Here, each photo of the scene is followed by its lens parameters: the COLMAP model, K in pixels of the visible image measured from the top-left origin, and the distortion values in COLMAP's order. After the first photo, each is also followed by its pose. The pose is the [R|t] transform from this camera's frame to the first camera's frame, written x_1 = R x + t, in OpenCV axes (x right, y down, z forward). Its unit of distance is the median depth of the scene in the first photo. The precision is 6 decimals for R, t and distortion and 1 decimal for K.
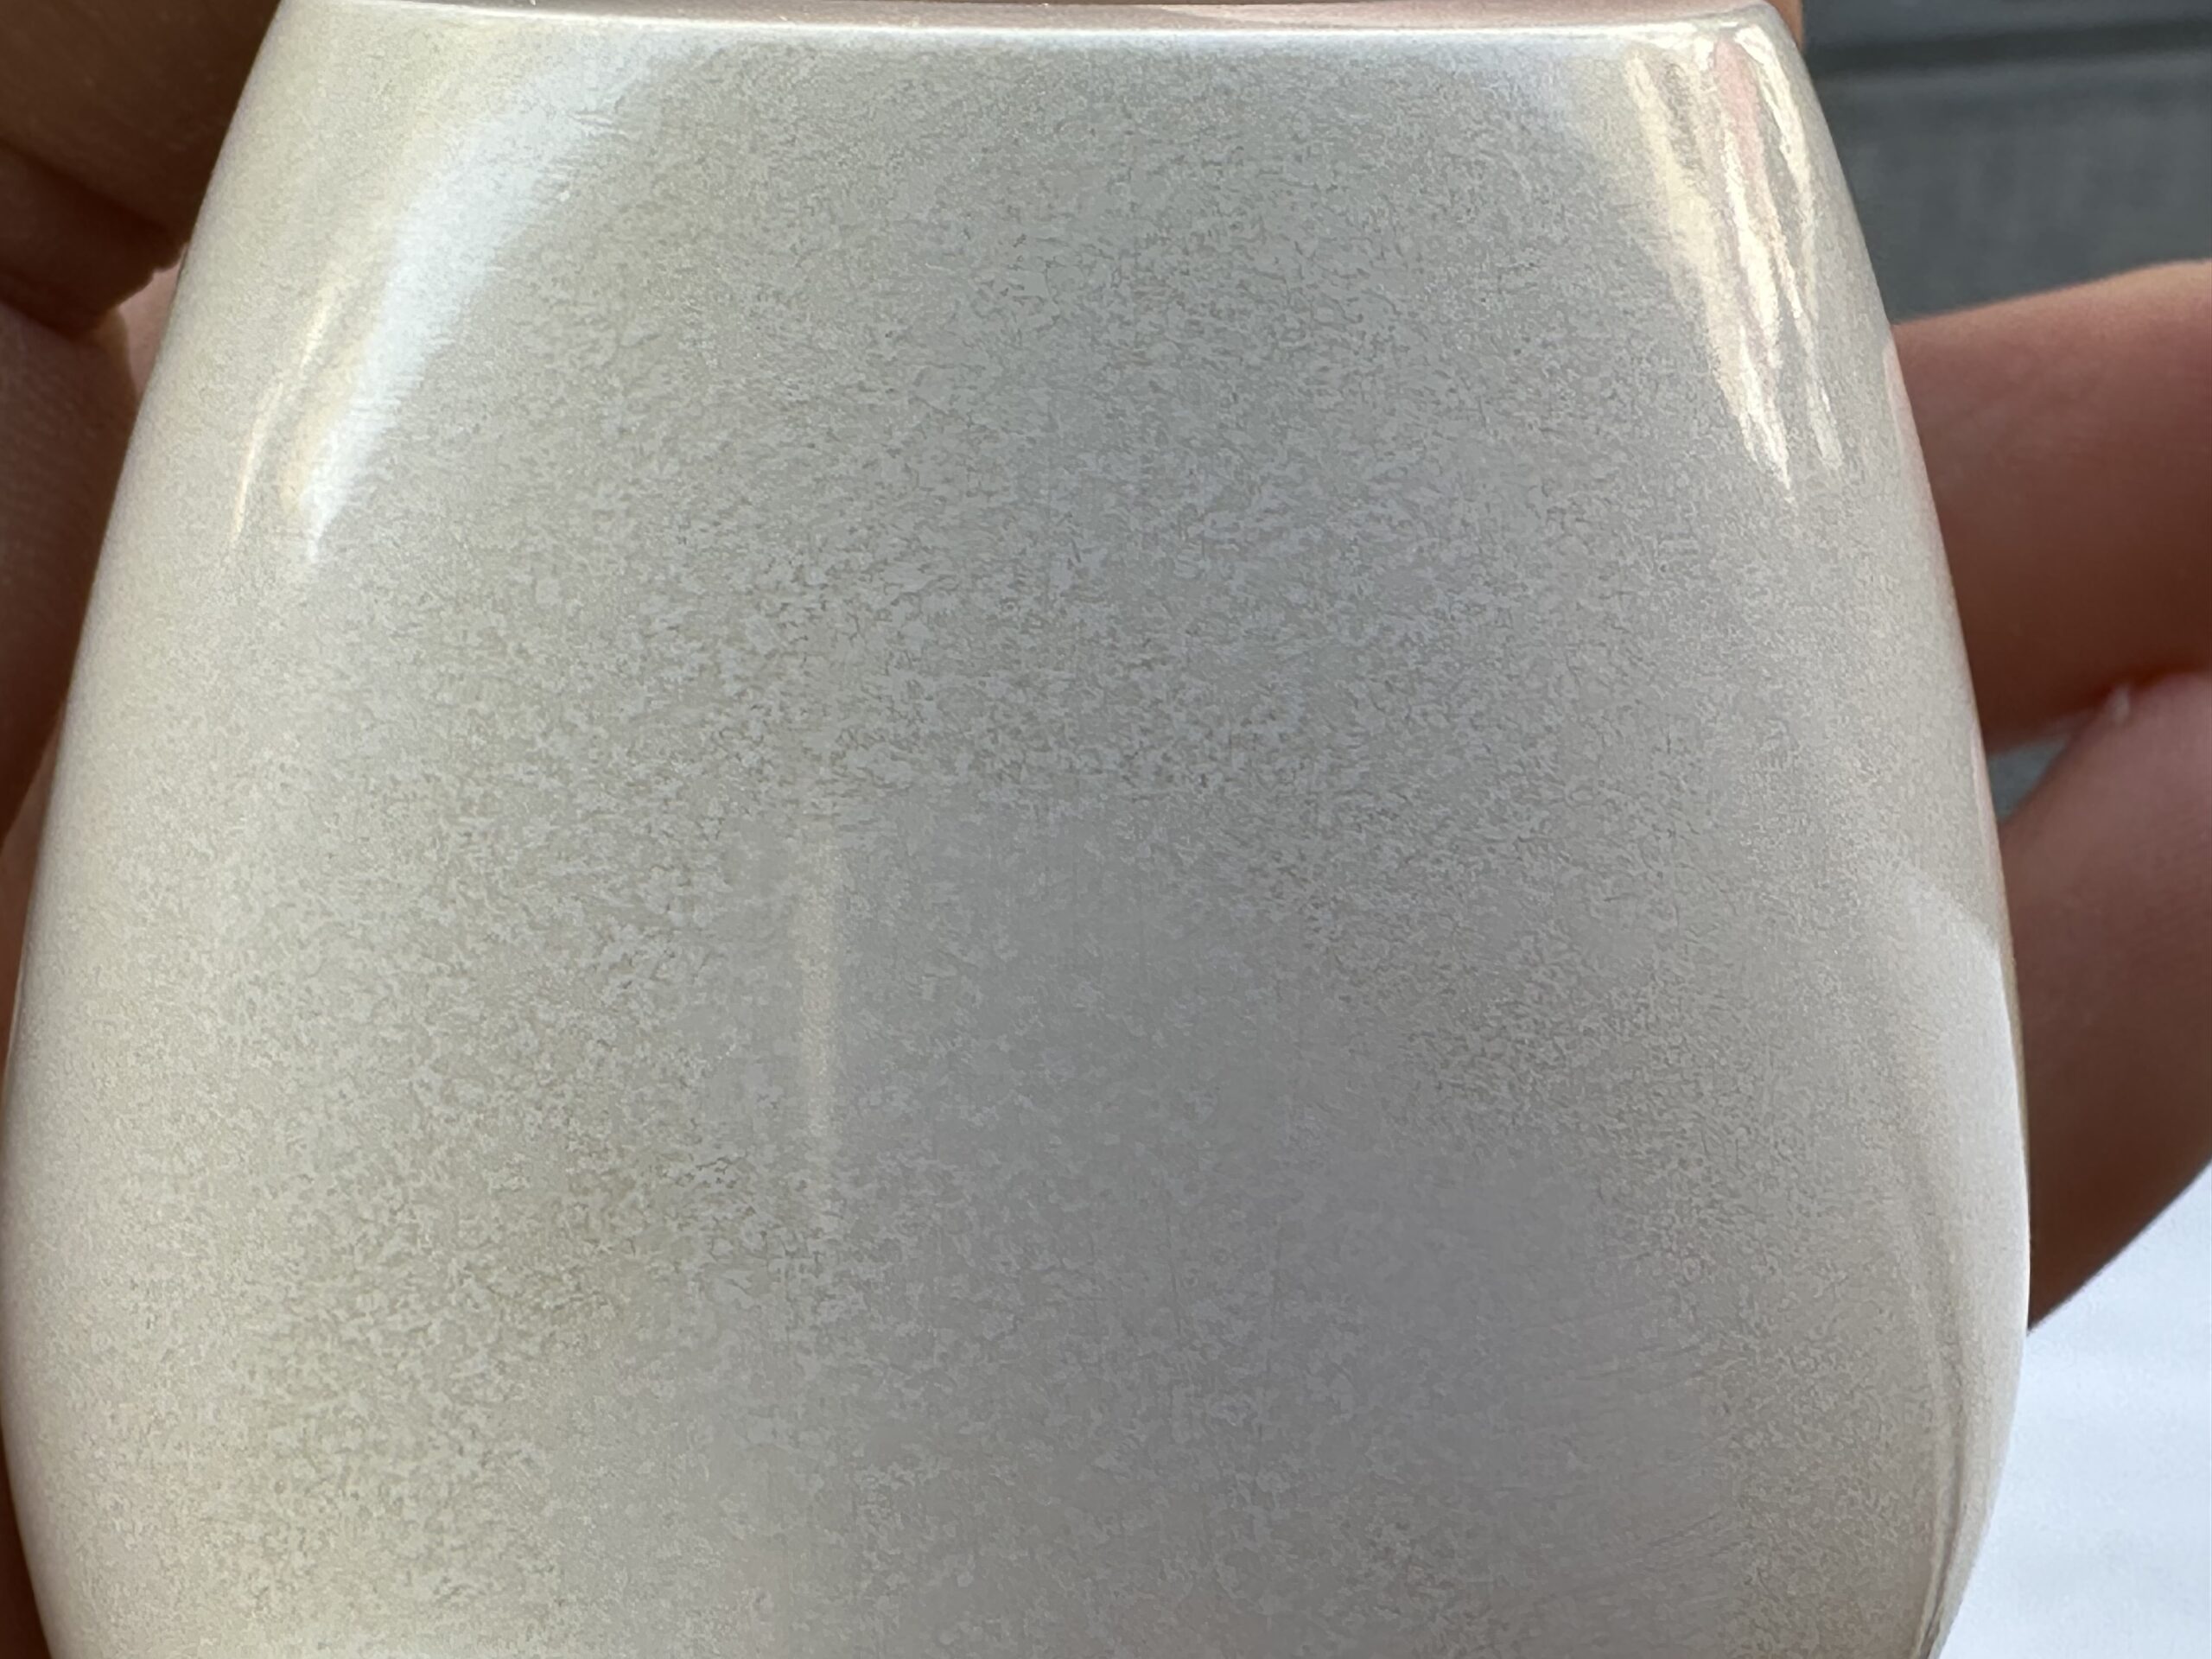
lens RADIAL K [[3134.1, 0, 1106.0], [0, 3134.1, 829.5], [0, 0, 1]] dist [-0.000517, -0.028344]
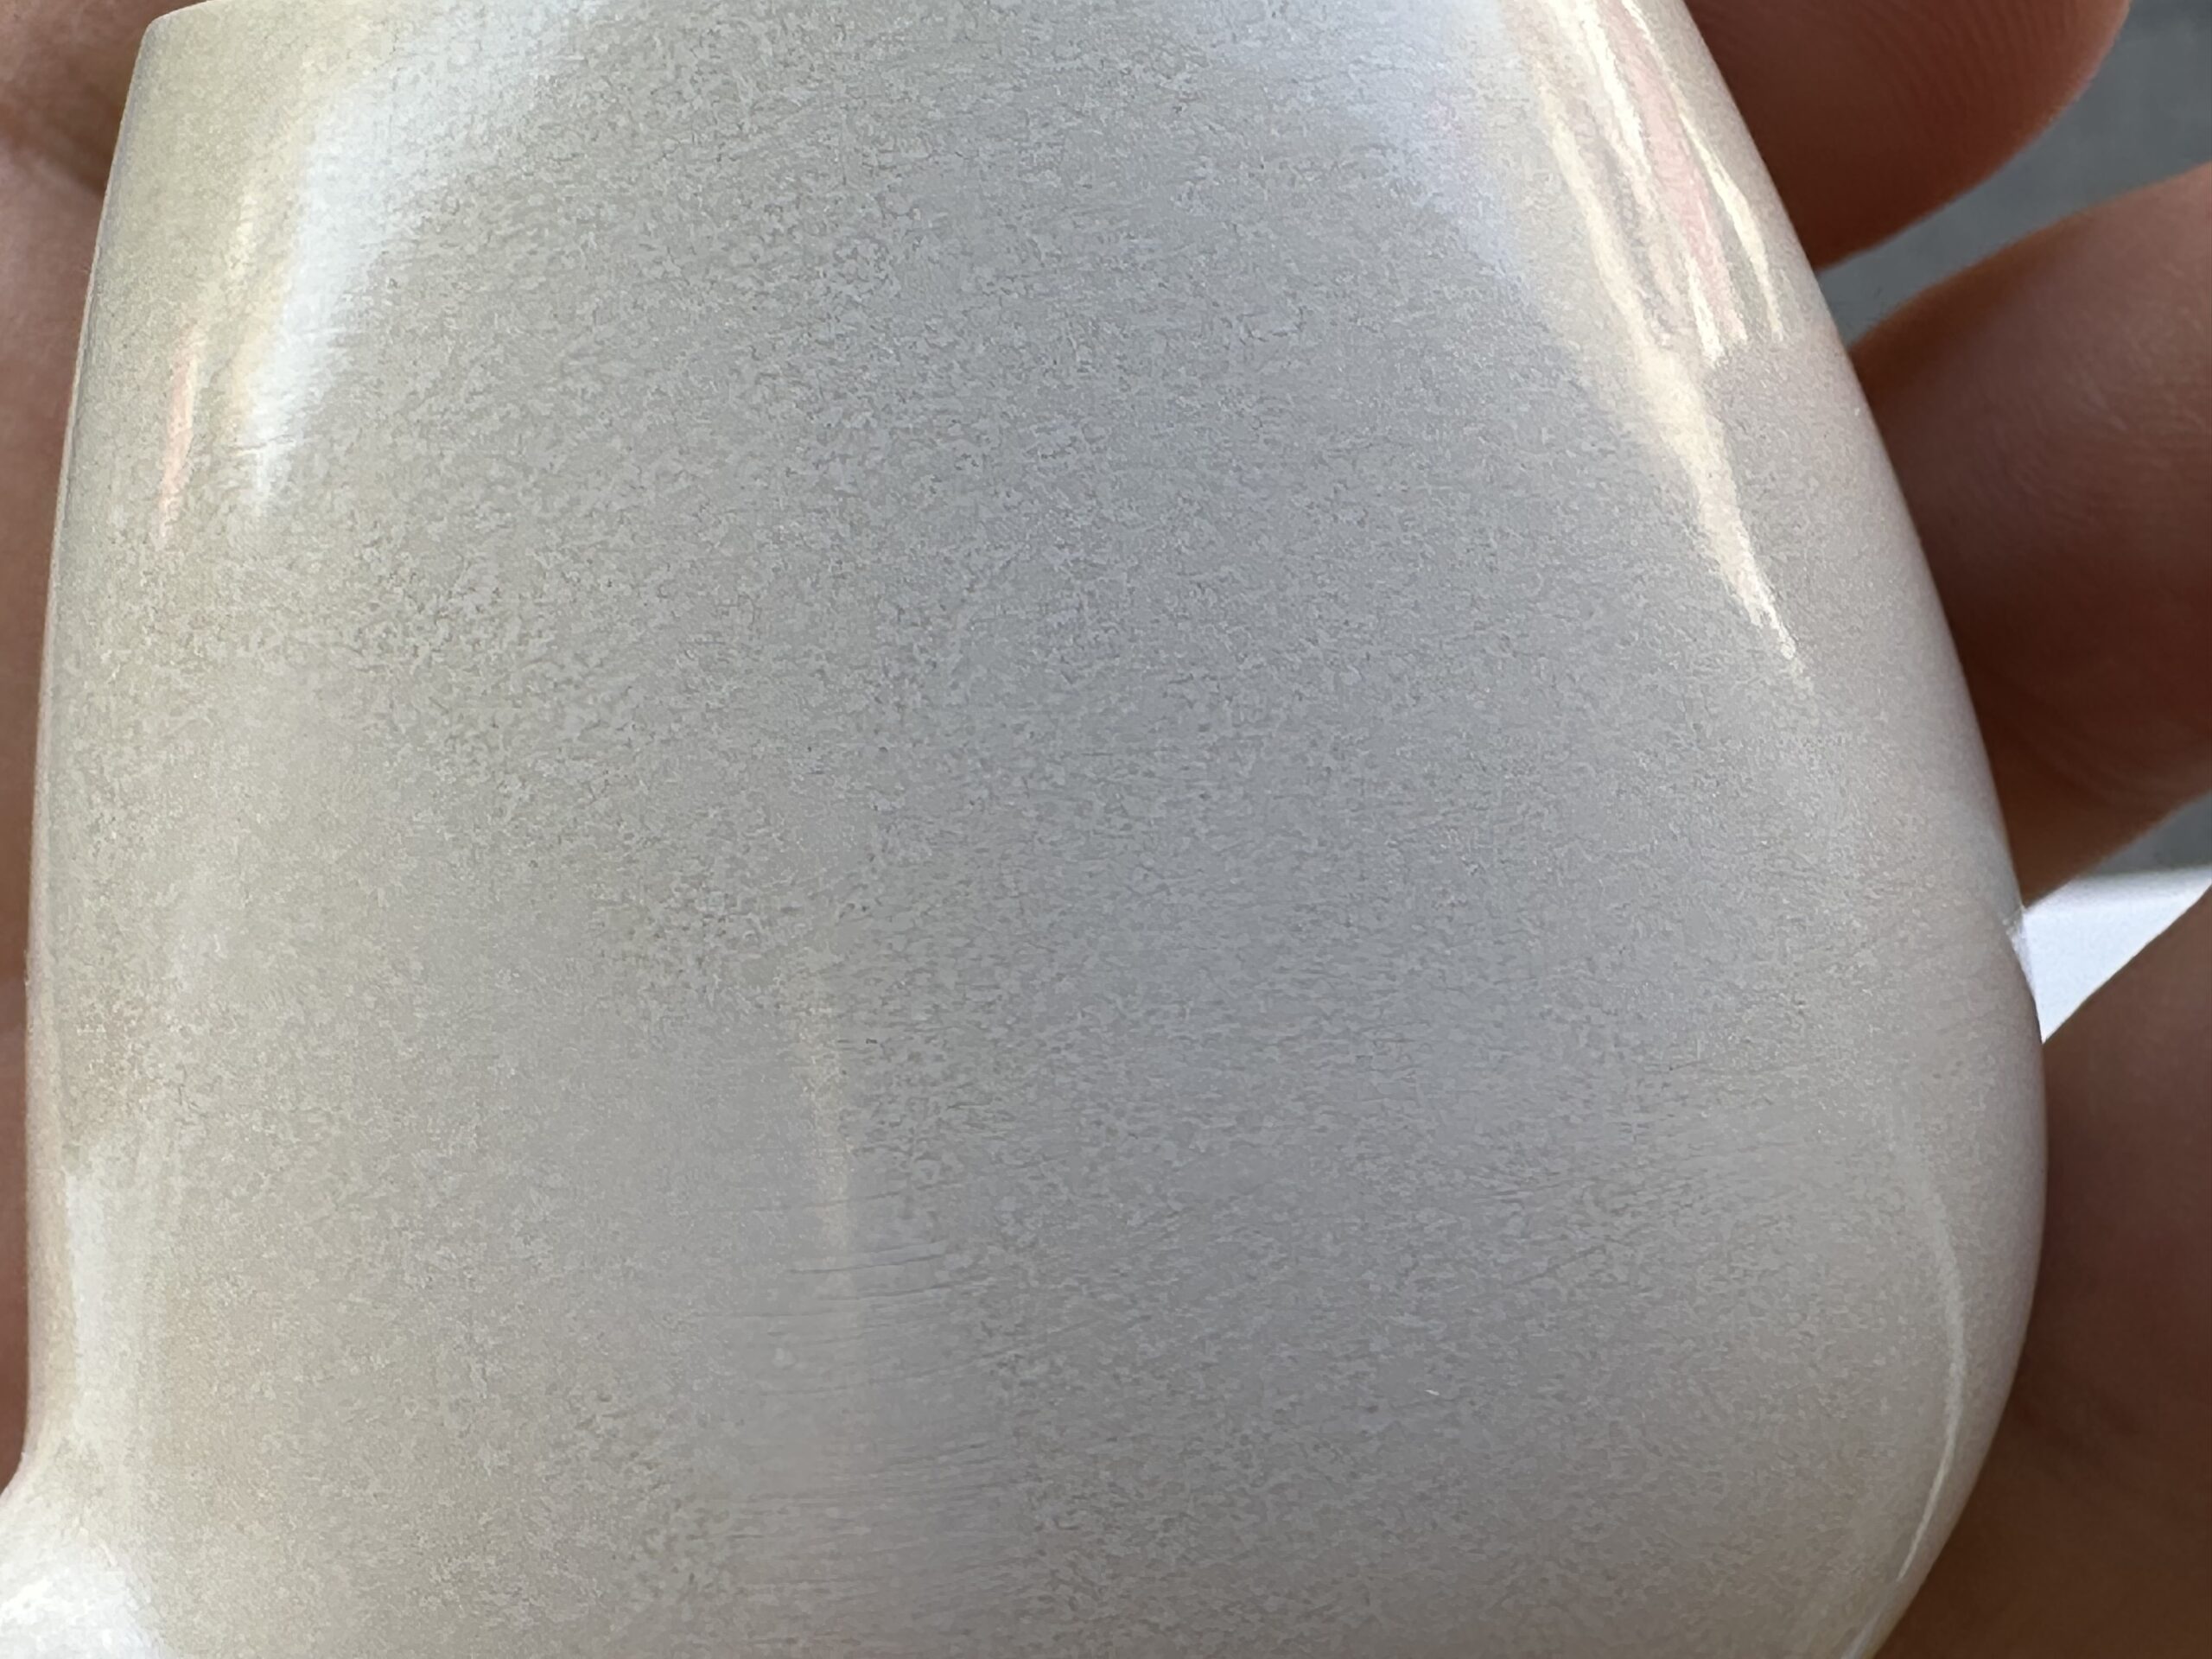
lens RADIAL K [[3134.1, 0, 1106.0], [0, 3134.1, 829.5], [0, 0, 1]] dist [-0.000517, -0.028344]
pose [[0.813394, 0.006669, -0.581676, 0.817079], [-0.027921, 0.999229, -0.027587, 0.065382], [0.581043, 0.038680, 0.812953, 0.277575]]
